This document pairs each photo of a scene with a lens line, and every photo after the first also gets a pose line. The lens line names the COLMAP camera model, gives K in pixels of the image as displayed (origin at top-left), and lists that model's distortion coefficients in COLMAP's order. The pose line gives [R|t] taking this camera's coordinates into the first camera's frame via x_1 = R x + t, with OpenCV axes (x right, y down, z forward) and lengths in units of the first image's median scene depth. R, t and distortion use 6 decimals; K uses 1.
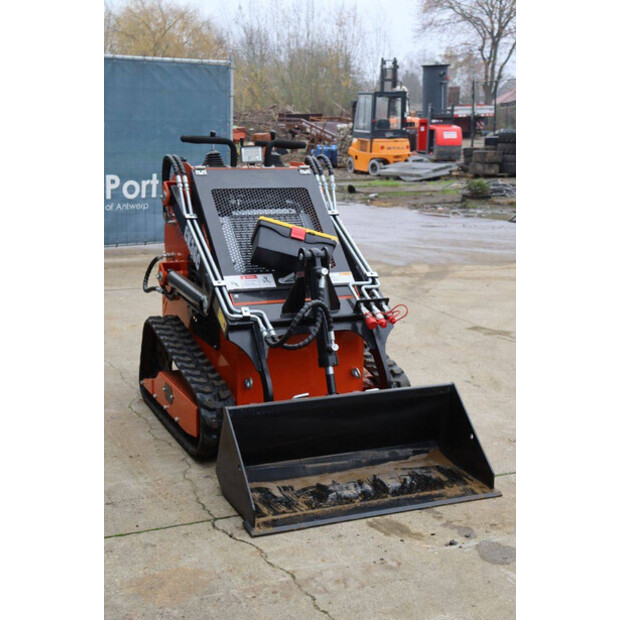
lens RADIAL K [[947.8, 0, 331.8], [0, 947.8, 308.6], [0, 0, 1]] dist [0.116702, 0.000000]
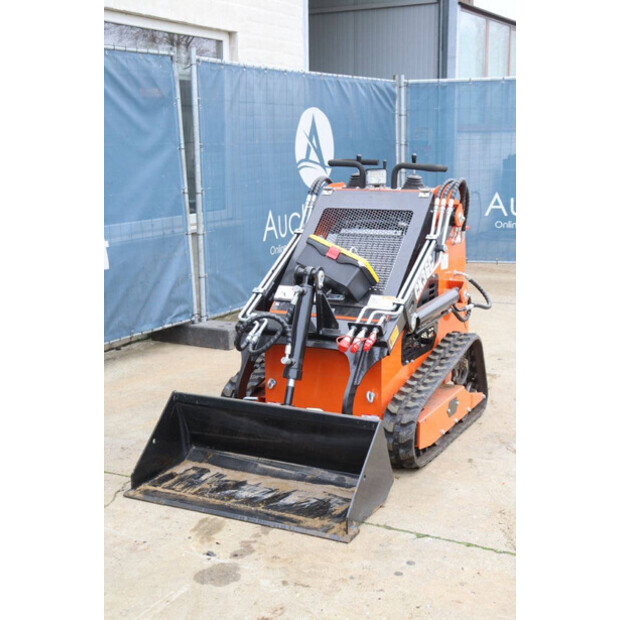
lens RADIAL K [[947.8, 0, 311.5], [0, 947.8, 307.0], [0, 0, 1]] dist [0.116702, 0.000000]
pose [[0.626395, 0.123090, -0.769726, 0.801993], [-0.134724, 0.989689, 0.048629, -0.071289], [0.767775, 0.073240, 0.636520, 0.335735]]
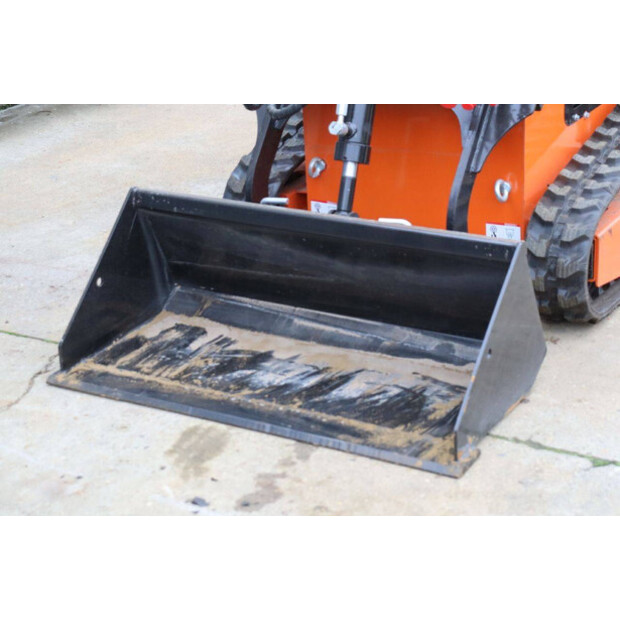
lens RADIAL K [[1501.8, 0, 317.3], [0, 1501.8, 299.4], [0, 0, 1]] dist [0.461617, 0.000000]
pose [[0.578940, 0.261742, -0.772217, 0.679533], [-0.102011, 0.962886, 0.249891, -0.079205], [0.808964, -0.065897, 0.584153, 0.457332]]
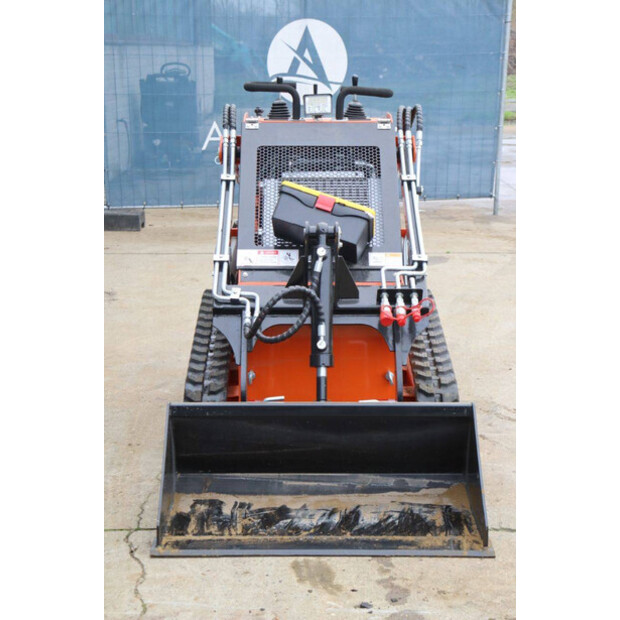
lens RADIAL K [[1107.8, 0, 322.2], [0, 1107.8, 310.6], [0, 0, 1]] dist [0.217270, 0.000000]
pose [[0.919034, 0.080202, -0.385933, 0.361534], [-0.066543, 0.996597, 0.048643, -0.034477], [0.388521, -0.019023, 0.921243, 0.110248]]
